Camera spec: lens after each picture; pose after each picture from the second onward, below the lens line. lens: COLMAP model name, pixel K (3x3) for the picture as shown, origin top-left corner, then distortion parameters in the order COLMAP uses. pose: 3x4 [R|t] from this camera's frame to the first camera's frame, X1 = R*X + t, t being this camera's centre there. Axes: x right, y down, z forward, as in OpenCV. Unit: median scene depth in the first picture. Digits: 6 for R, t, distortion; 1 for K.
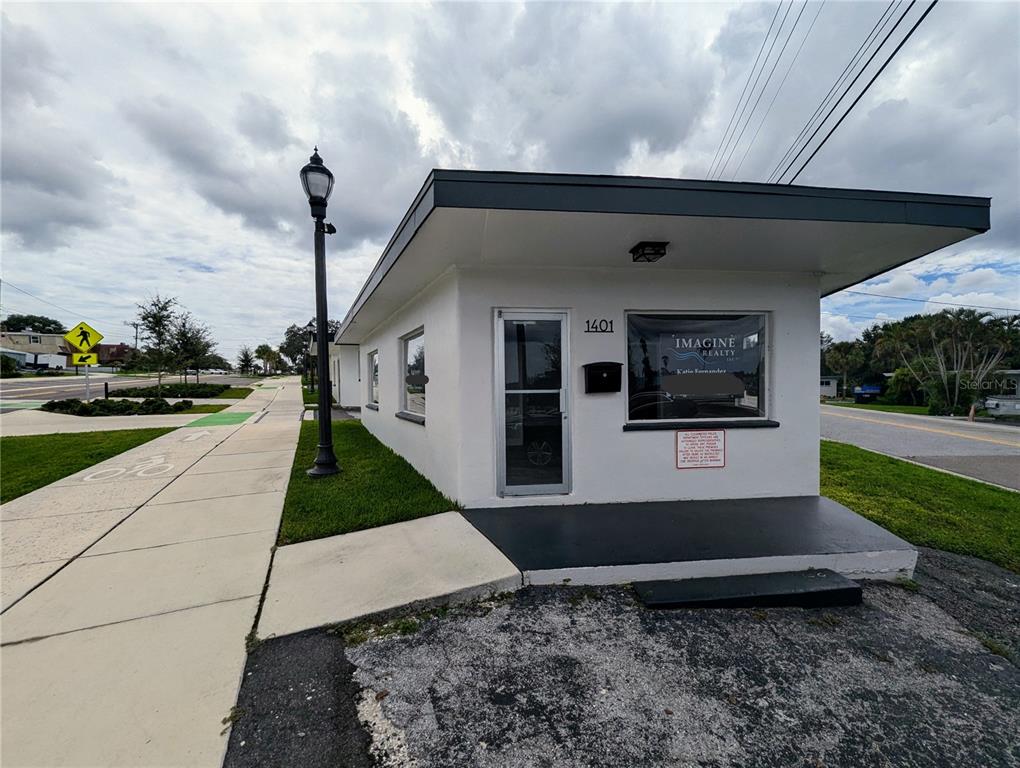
lens RADIAL K [[425.8, 0, 513.6], [0, 425.8, 391.0], [0, 0, 1]] dist [0.002676, -0.000130]
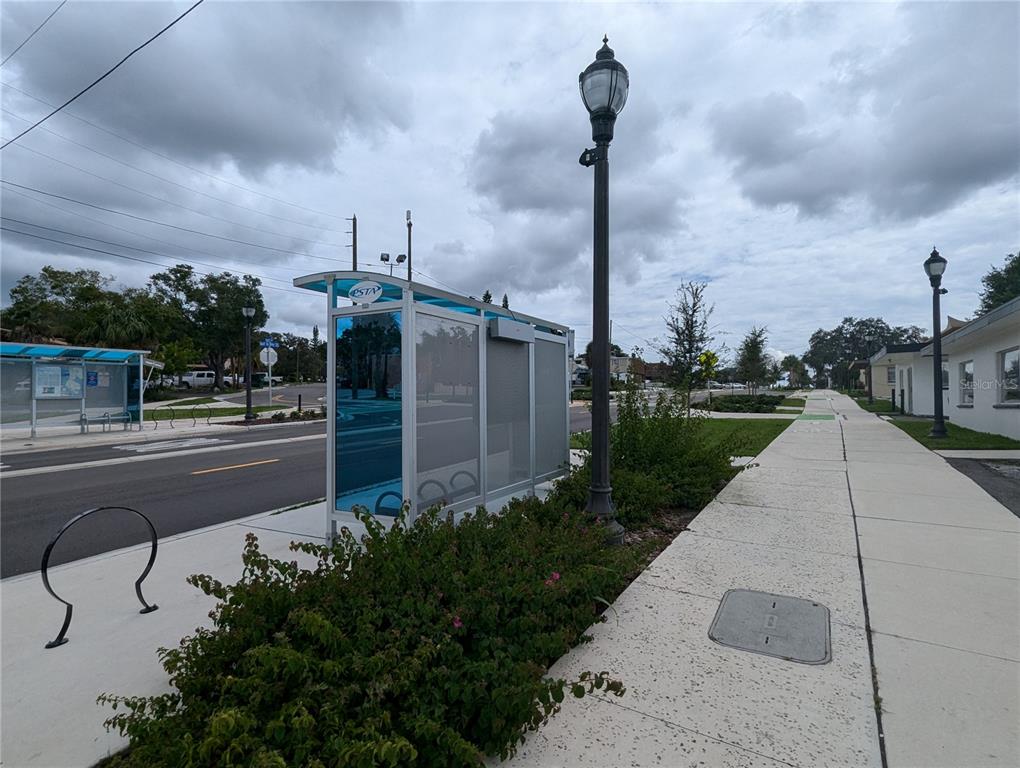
lens RADIAL K [[523.9, 0, 510.4], [0, 523.9, 388.5], [0, 0, 1]] dist [0.001880, -0.000305]
pose [[0.548344, -0.006209, -0.836230, 0.481084], [-0.026921, 0.999323, -0.025073, 0.131960], [0.835820, 0.036261, 0.547805, -2.070425]]
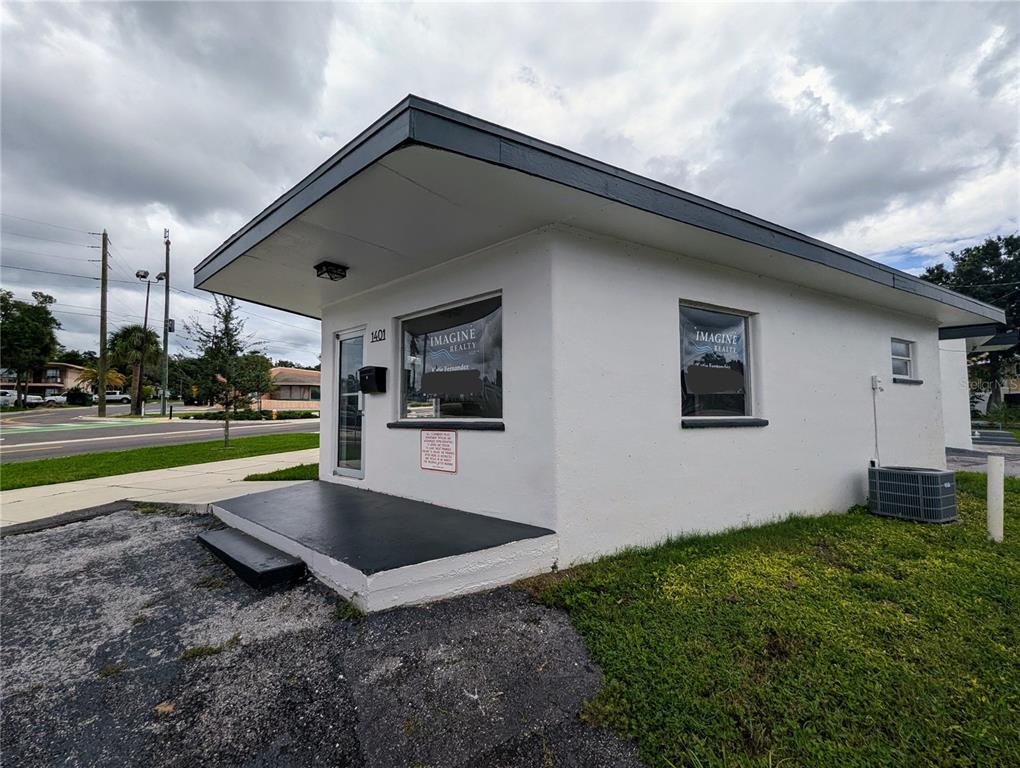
lens RADIAL K [[425.8, 0, 513.6], [0, 425.8, 391.0], [0, 0, 1]] dist [0.002676, -0.000130]
pose [[0.678639, -0.034390, -0.733666, 1.302308], [-0.012410, 0.998224, -0.058270, 0.060344], [0.734367, 0.048649, 0.677007, 0.498286]]
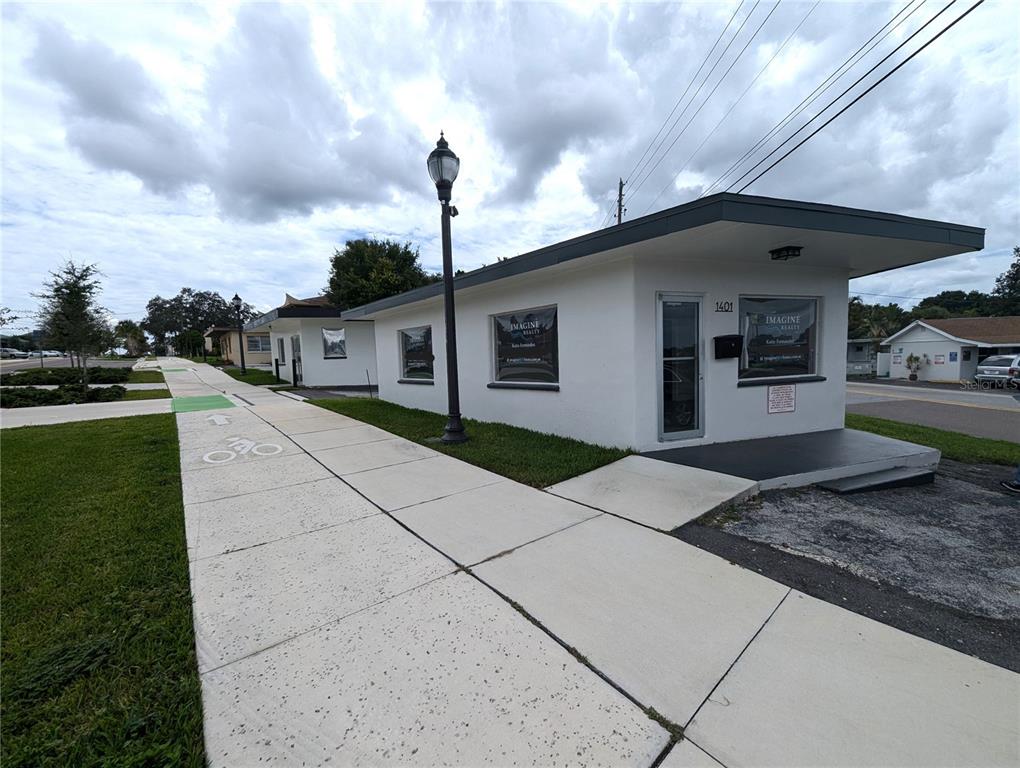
lens RADIAL K [[425.8, 0, 513.6], [0, 425.8, 391.0], [0, 0, 1]] dist [0.002676, -0.000130]
pose [[0.971546, -0.039216, 0.233582, -0.742747], [0.025895, 0.997873, 0.059827, 0.008456], [-0.235431, -0.052076, 0.970495, -0.124460]]
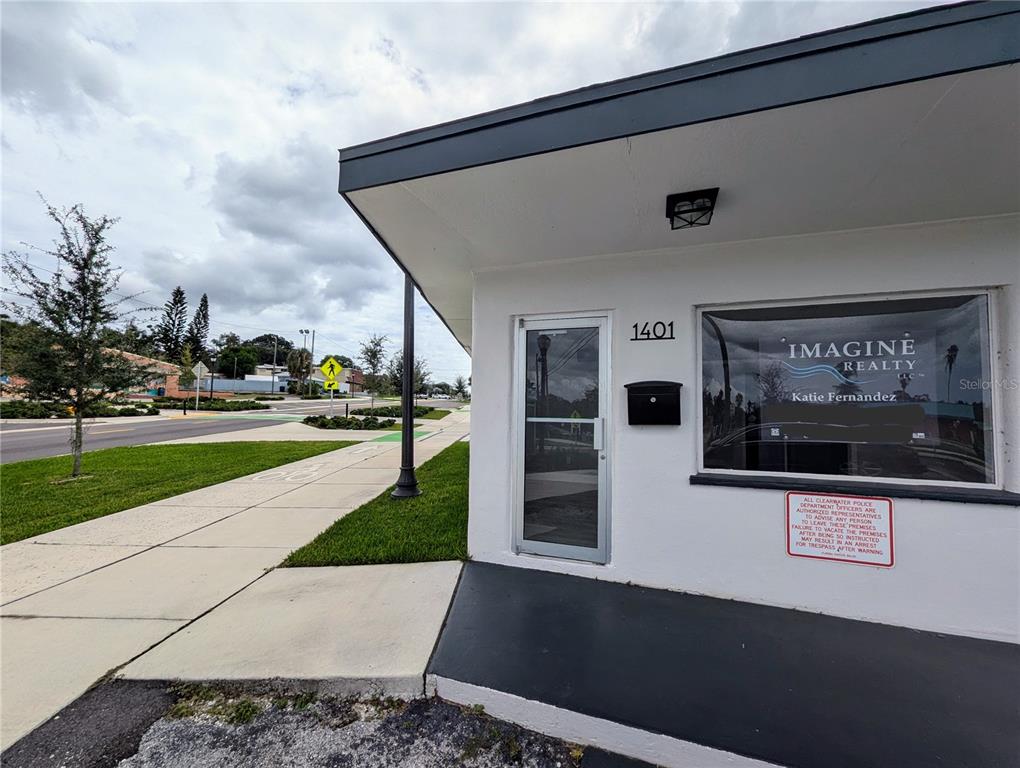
lens RADIAL K [[425.8, 0, 513.6], [0, 425.8, 391.0], [0, 0, 1]] dist [0.002676, -0.000130]
pose [[0.896394, 0.003668, -0.443244, 0.310643], [-0.031628, 0.997946, -0.055706, -0.006070], [0.442129, 0.063954, 0.894669, 0.271143]]
